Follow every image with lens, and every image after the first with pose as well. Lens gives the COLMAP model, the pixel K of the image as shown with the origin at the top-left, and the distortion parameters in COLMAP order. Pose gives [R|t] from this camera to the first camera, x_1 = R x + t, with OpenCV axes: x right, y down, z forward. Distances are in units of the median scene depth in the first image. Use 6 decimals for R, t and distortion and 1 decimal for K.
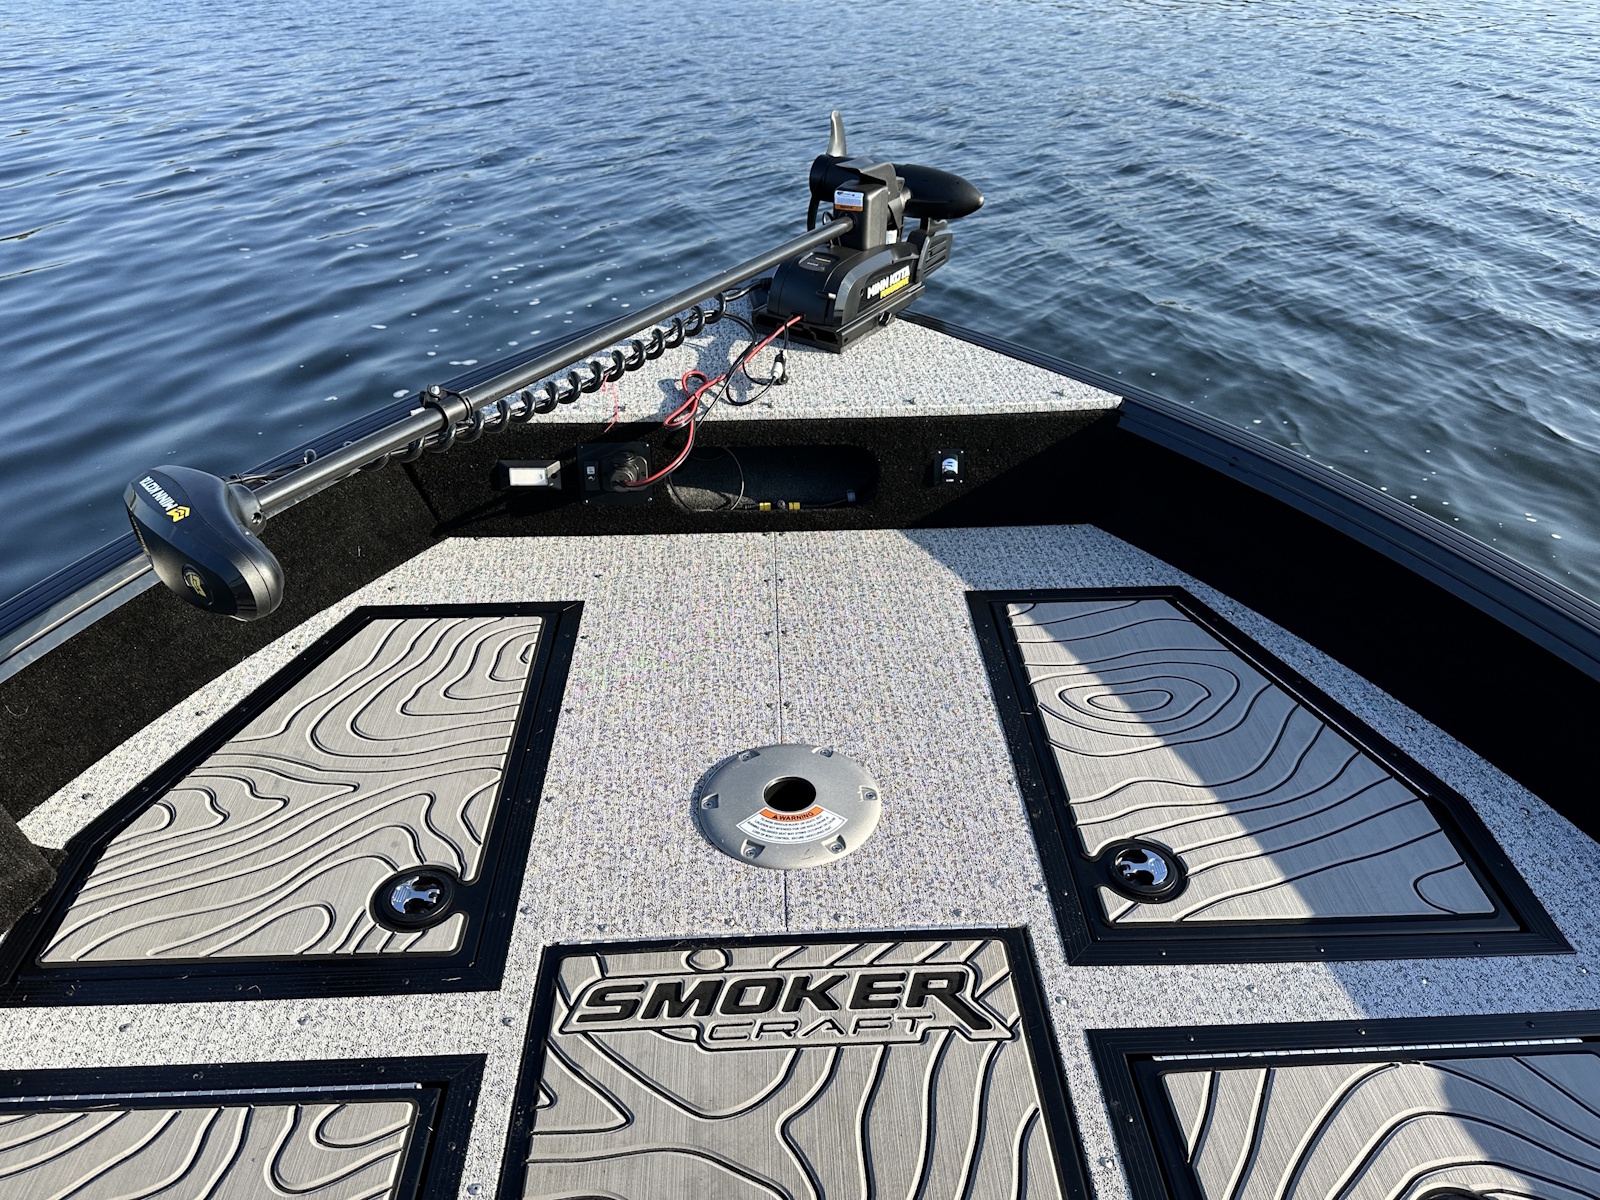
lens RADIAL K [[1209.7, 0, 797.7], [0, 1209.7, 589.5], [0, 0, 1]] dist [0.070299, -0.227225]
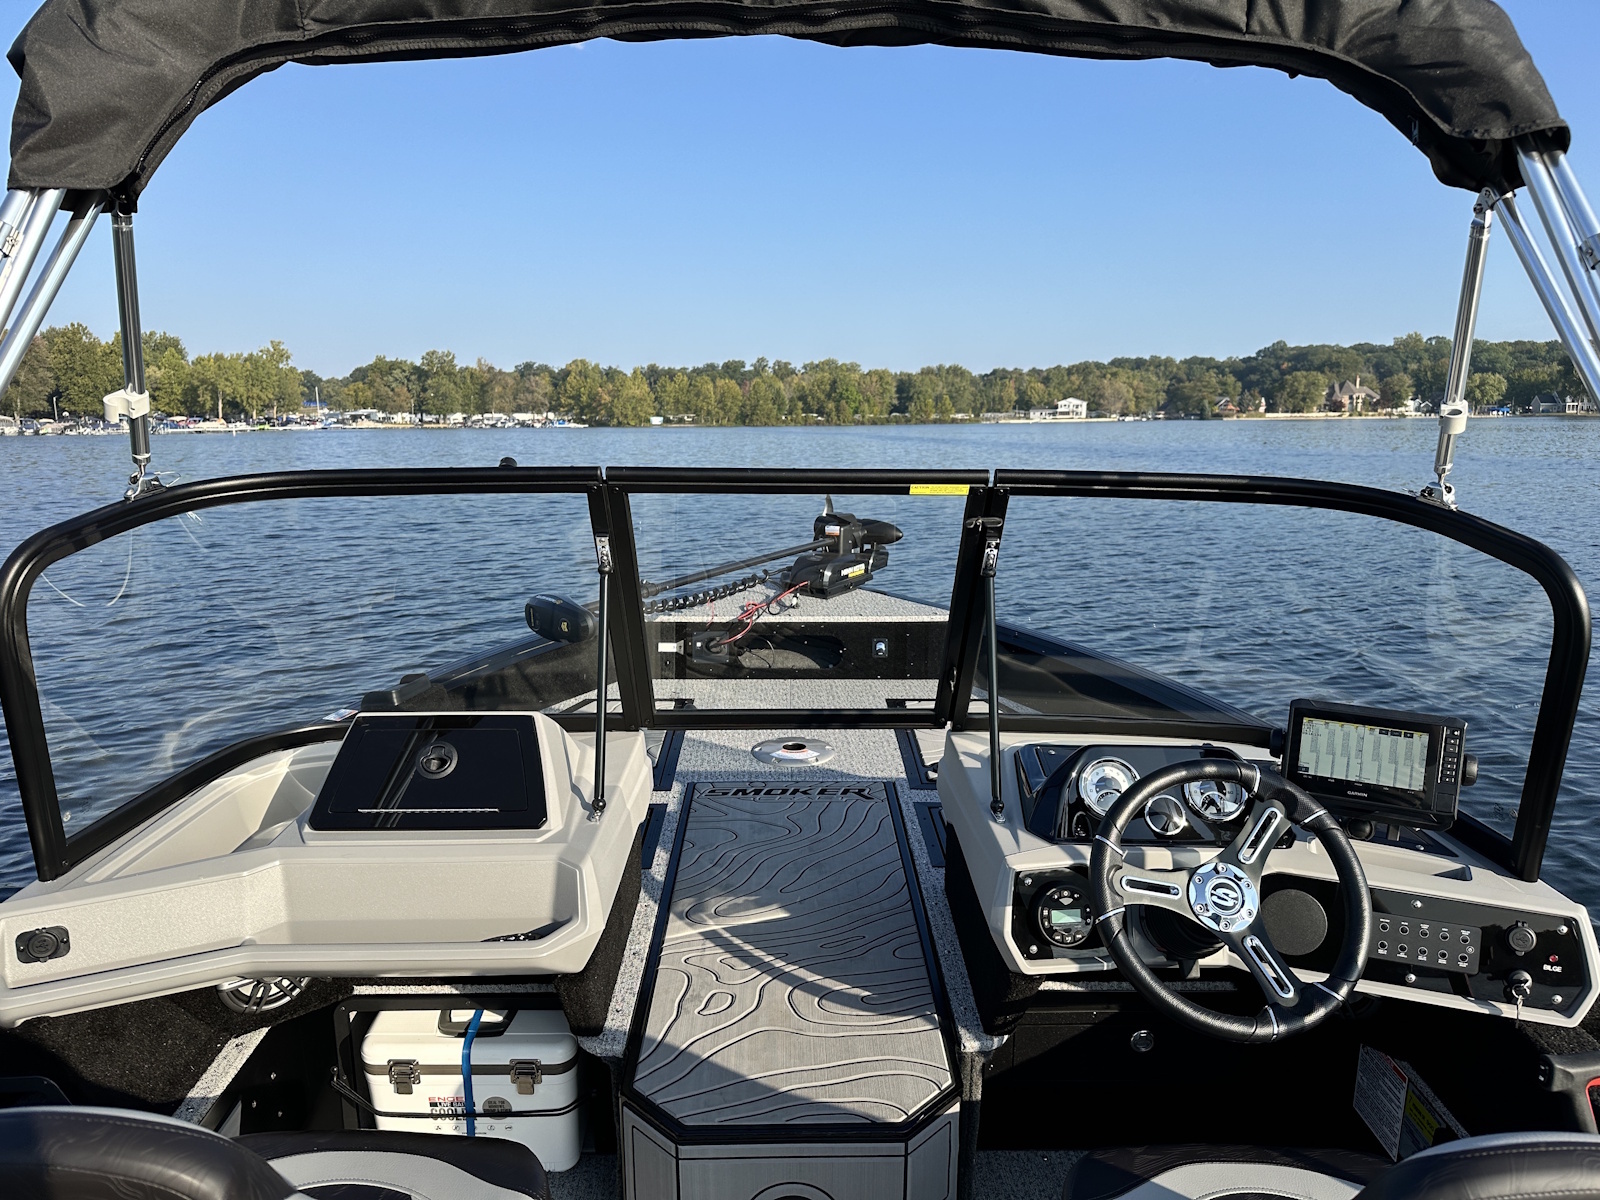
lens RADIAL K [[1122.2, 0, 819.0], [0, 1122.2, 600.6], [0, 0, 1]] dist [0.006786, -0.001754]
pose [[0.999867, 0.015761, -0.004193, 0.048823], [-0.016254, 0.941758, -0.335897, 0.691701], [-0.001345, 0.335921, 0.941889, -1.168847]]
